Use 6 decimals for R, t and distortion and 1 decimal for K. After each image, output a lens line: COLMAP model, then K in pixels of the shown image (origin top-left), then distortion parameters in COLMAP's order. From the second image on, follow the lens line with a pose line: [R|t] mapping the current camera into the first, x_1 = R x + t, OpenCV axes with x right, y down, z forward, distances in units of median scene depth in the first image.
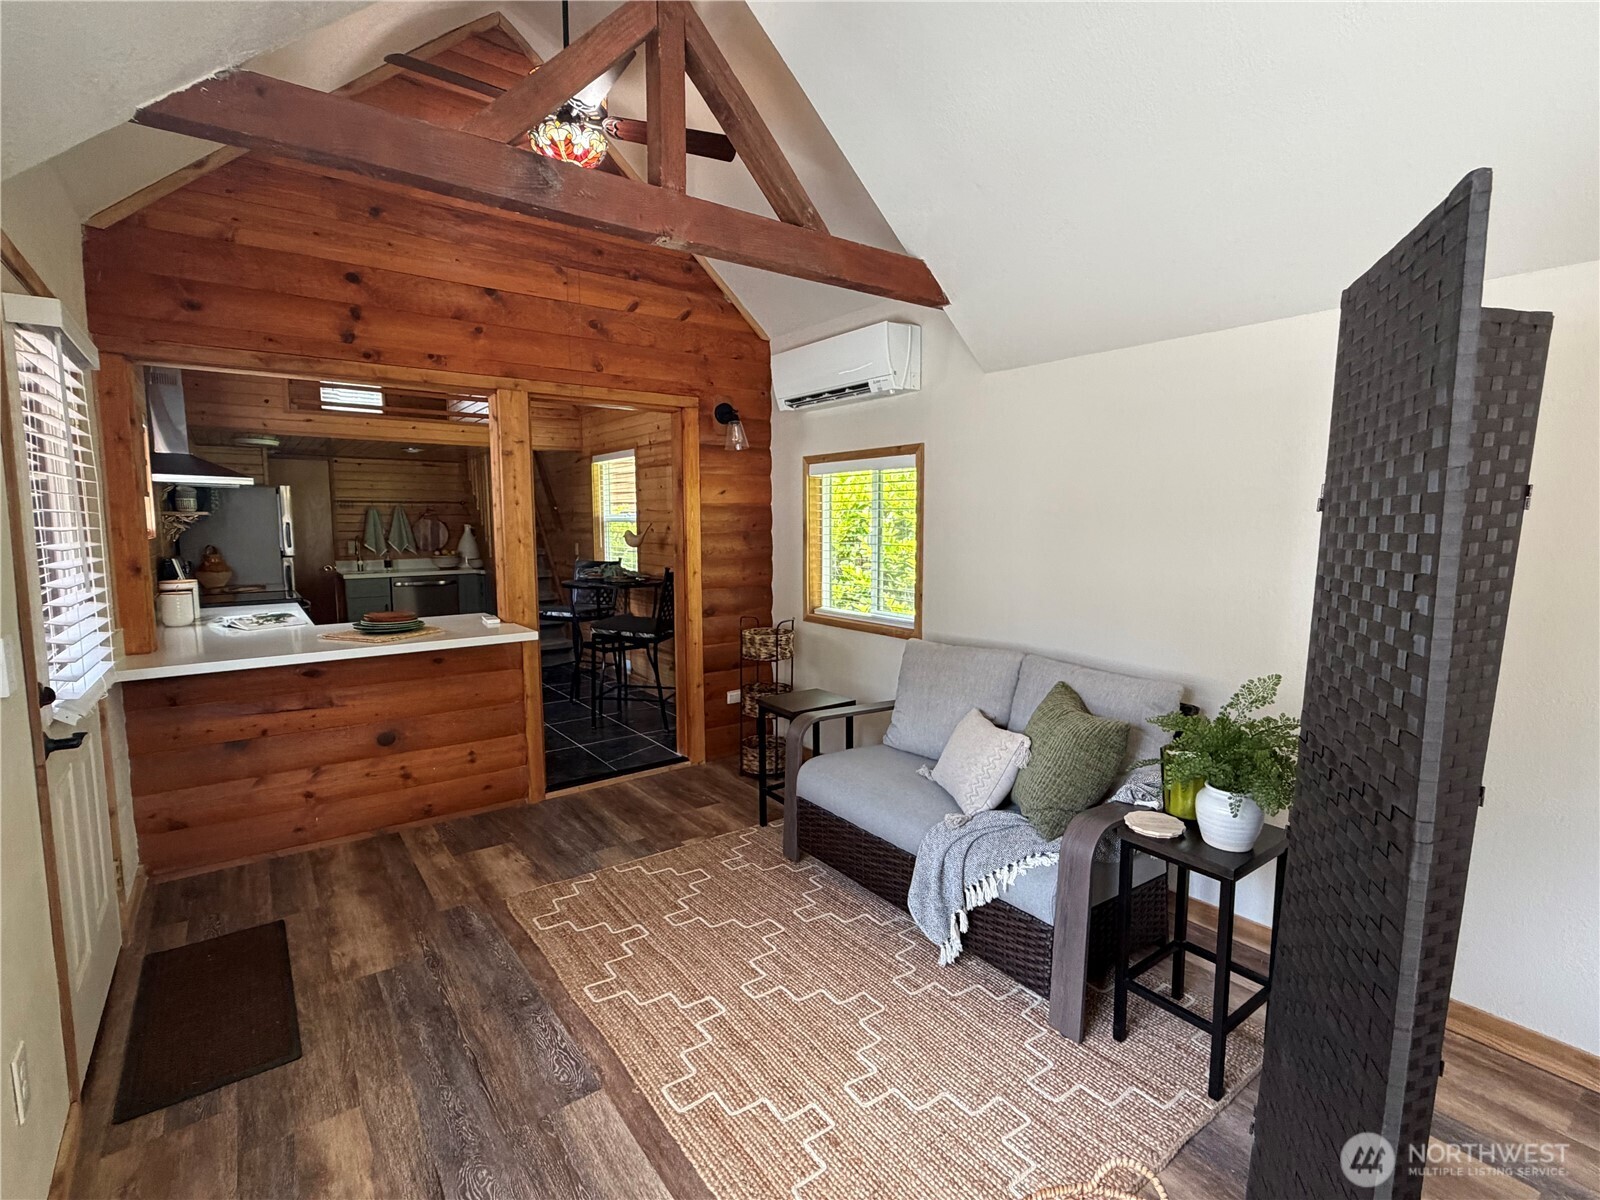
lens RADIAL K [[756.1, 0, 801.5], [0, 756.1, 600.9], [0, 0, 1]] dist [0.002226, 0.000275]
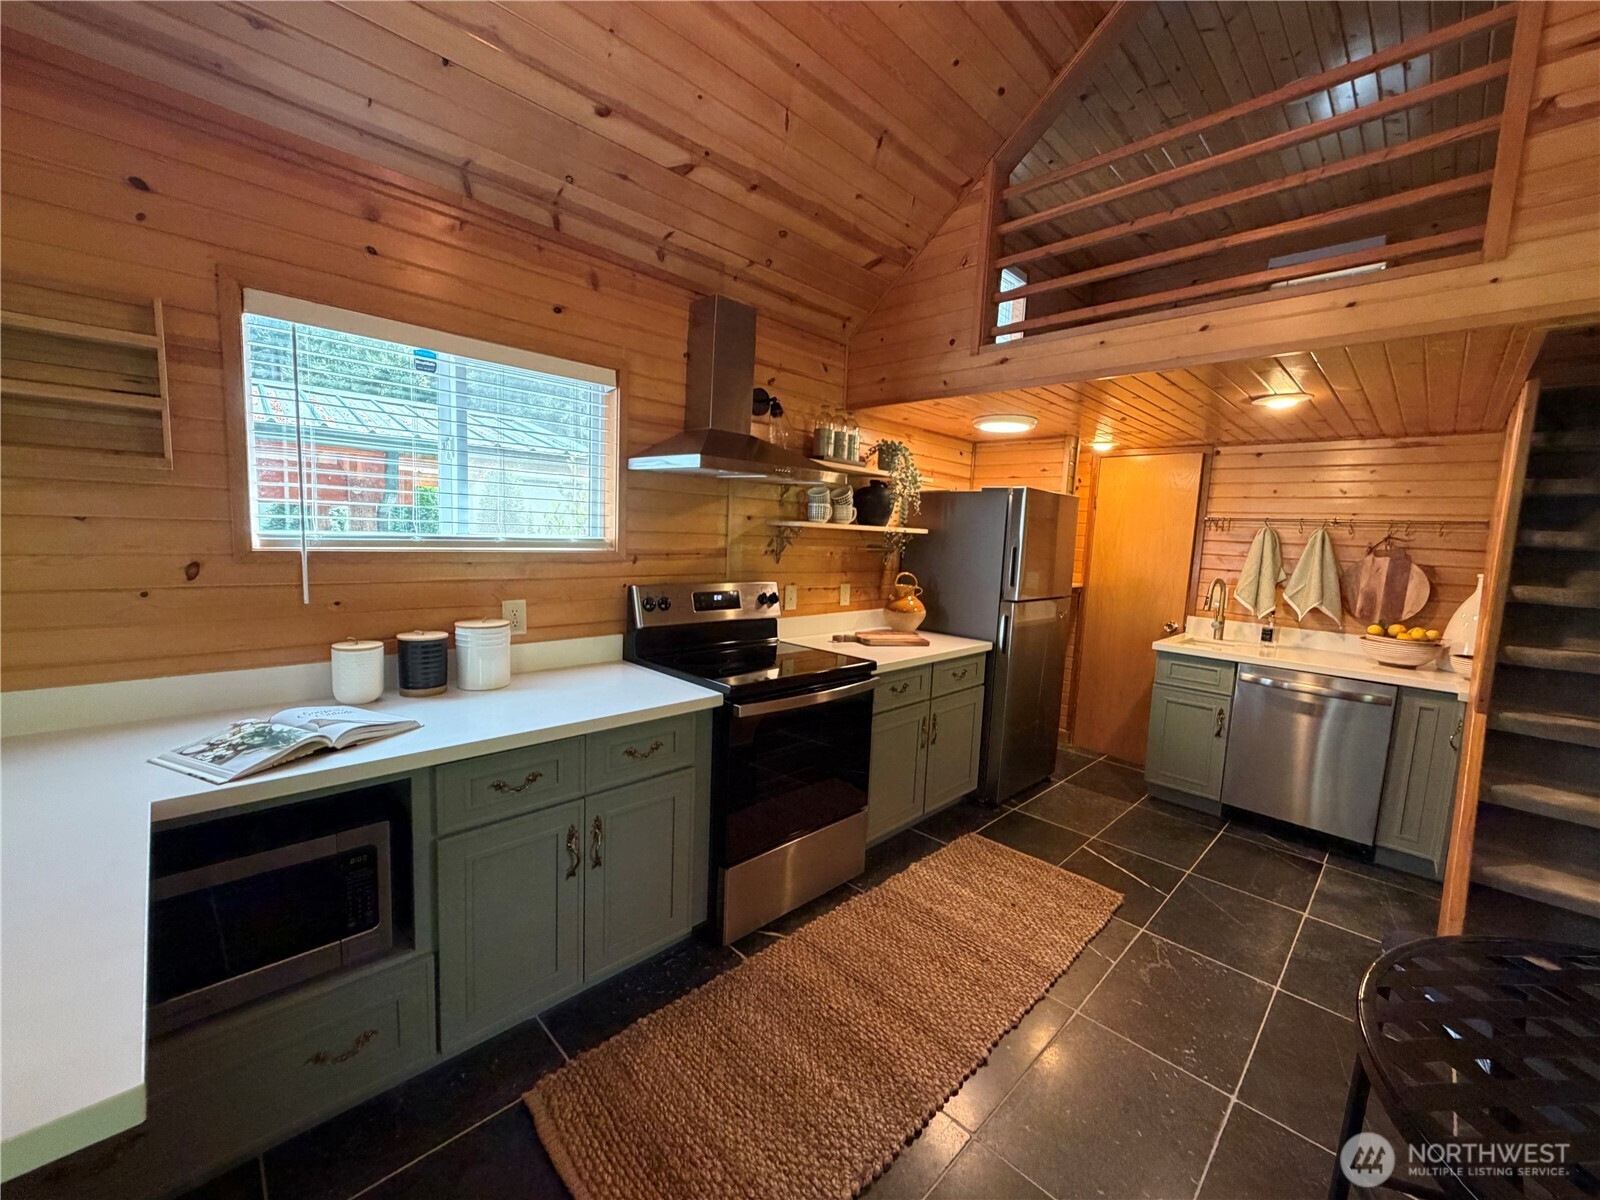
lens RADIAL K [[638.8, 0, 794.5], [0, 638.8, 596.1], [0, 0, 1]] dist [-0.001270, 0.001742]
pose [[0.135985, 0.110514, -0.984528, -0.149950], [-0.148131, 0.984856, 0.090090, -0.068245], [0.979574, 0.133589, 0.150296, 0.610035]]
